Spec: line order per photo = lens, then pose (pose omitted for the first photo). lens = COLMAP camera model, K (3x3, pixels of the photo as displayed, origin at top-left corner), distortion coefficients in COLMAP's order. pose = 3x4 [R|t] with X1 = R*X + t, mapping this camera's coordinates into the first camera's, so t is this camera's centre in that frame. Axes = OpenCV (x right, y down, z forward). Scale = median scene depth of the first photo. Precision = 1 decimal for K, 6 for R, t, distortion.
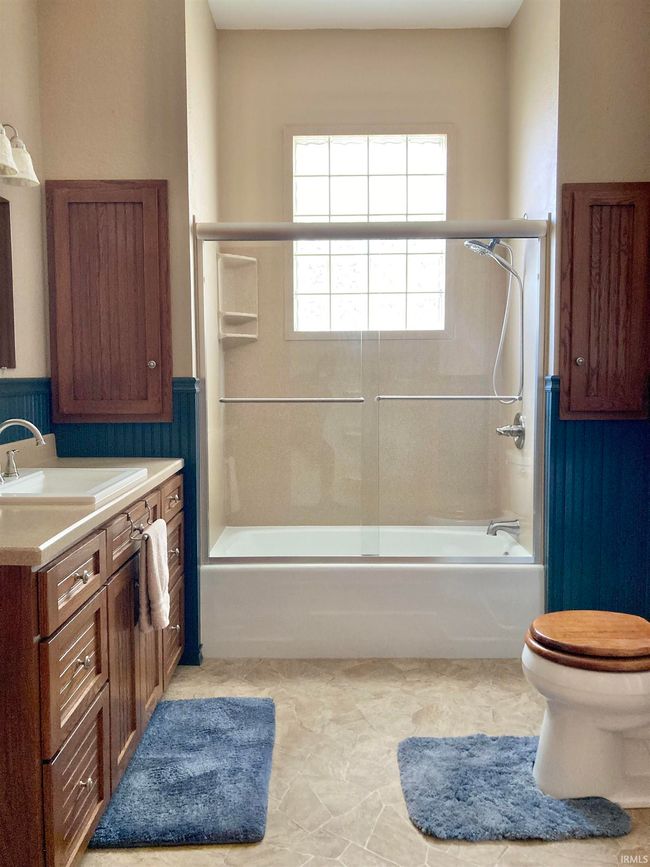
lens RADIAL K [[711.0, 0, 322.2], [0, 711.0, 425.7], [0, 0, 1]] dist [0.004444, 0.006290]
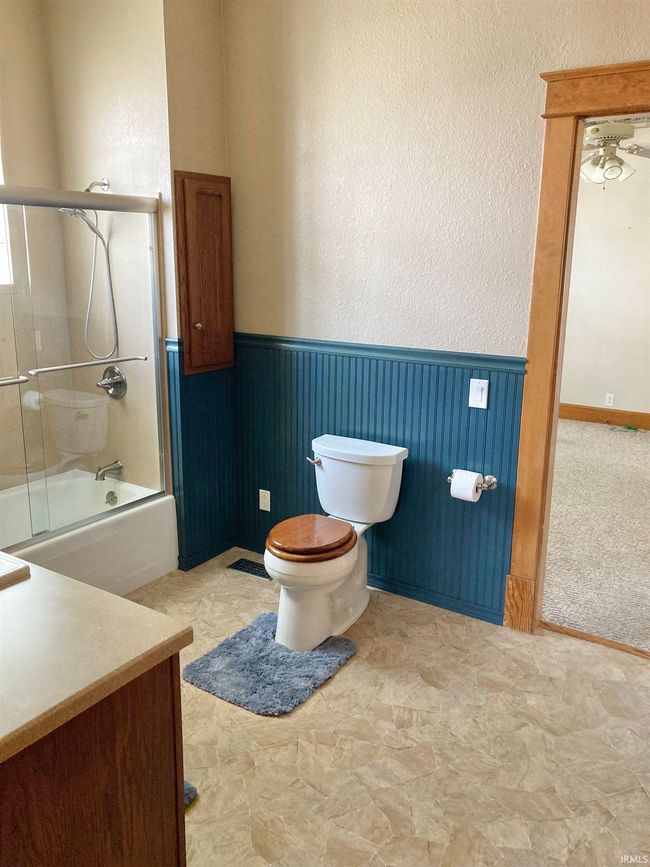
lens RADIAL K [[711.0, 0, 322.2], [0, 711.0, 425.7], [0, 0, 1]] dist [0.004444, 0.006290]
pose [[0.547968, -0.187092, 0.815308, -0.535743], [0.046686, 0.979988, 0.193504, -0.147743], [-0.835196, -0.067971, 0.545737, 0.154711]]
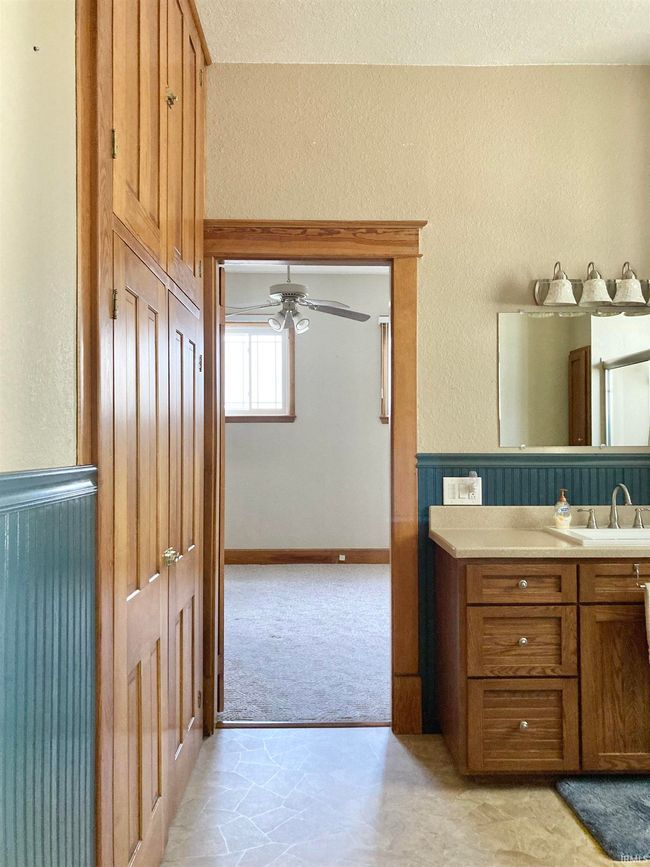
lens RADIAL K [[711.0, 0, 322.2], [0, 711.0, 425.7], [0, 0, 1]] dist [0.004444, 0.006290]
pose [[0.001629, -0.022360, -0.999749, 0.712989], [-0.067704, 0.997454, -0.022419, -0.039811], [0.997704, 0.067724, 0.000111, 0.317739]]
